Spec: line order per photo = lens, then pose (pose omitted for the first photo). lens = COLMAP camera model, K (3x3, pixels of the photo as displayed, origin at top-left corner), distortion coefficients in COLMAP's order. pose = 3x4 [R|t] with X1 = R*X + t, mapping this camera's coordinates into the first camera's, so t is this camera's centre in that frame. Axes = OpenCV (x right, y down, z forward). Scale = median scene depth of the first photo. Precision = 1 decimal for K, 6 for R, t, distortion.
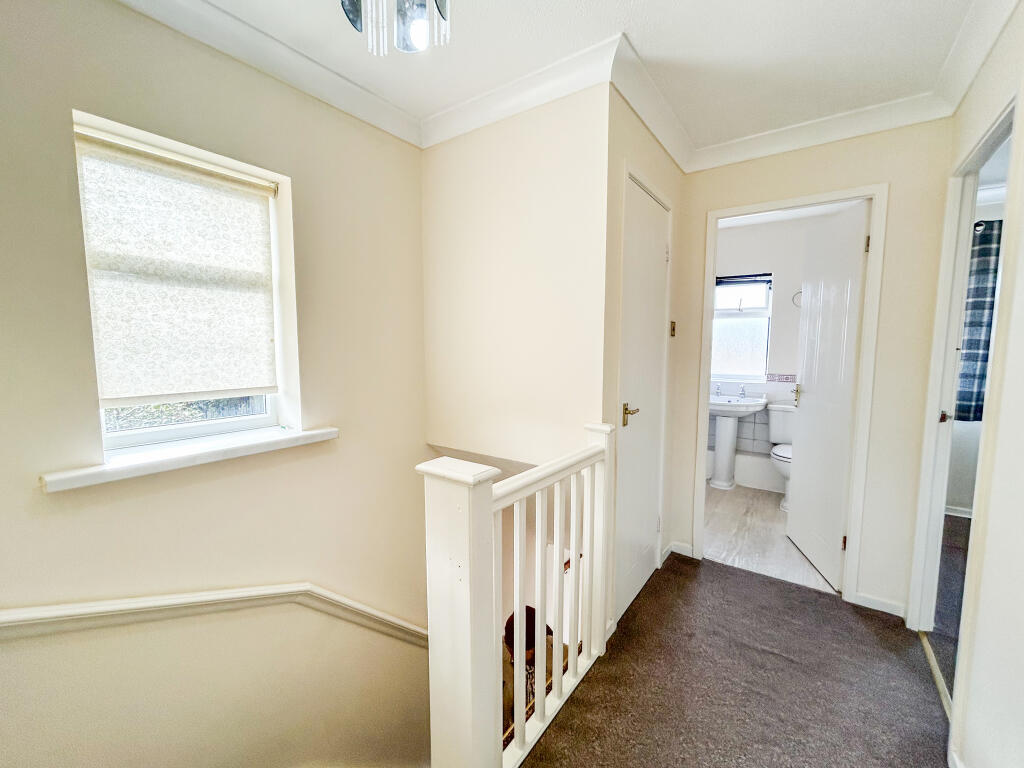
lens RADIAL K [[417.9, 0, 512.0], [0, 417.9, 384.0], [0, 0, 1]] dist [0.001011, 0.000211]
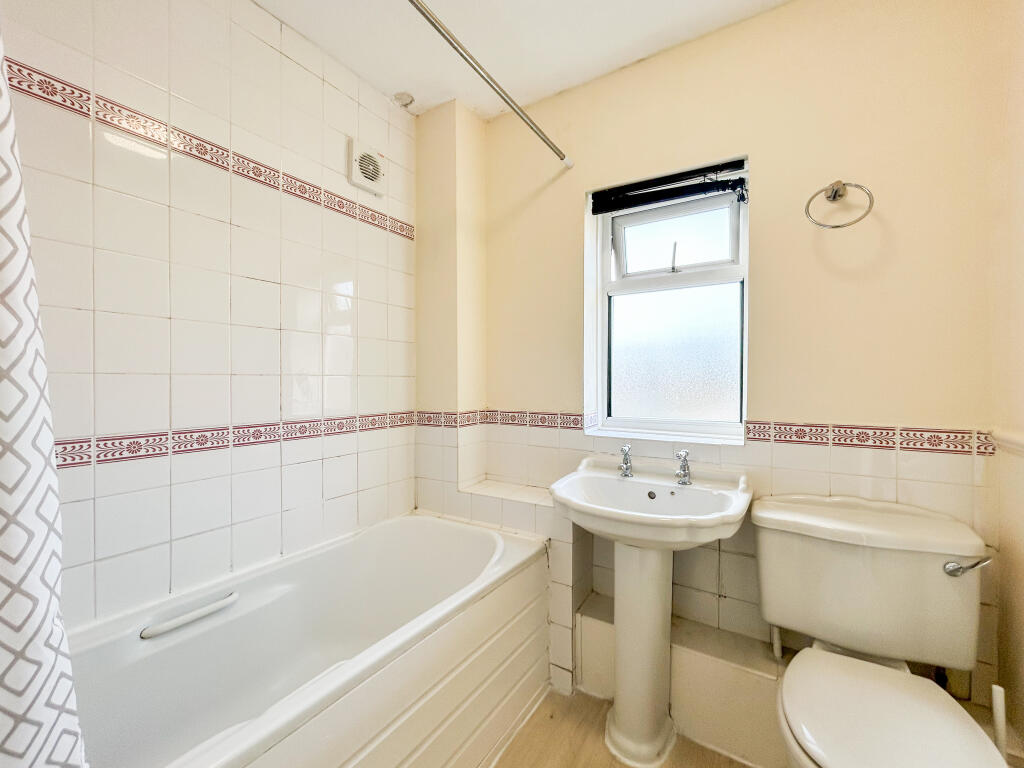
lens RADIAL K [[417.9, 0, 512.0], [0, 417.9, 384.0], [0, 0, 1]] dist [0.001011, 0.000211]
pose [[0.999476, -0.005171, 0.031944, 0.408697], [0.008054, 0.995837, -0.090794, -0.028363], [-0.031342, 0.091004, 0.995357, 0.662009]]
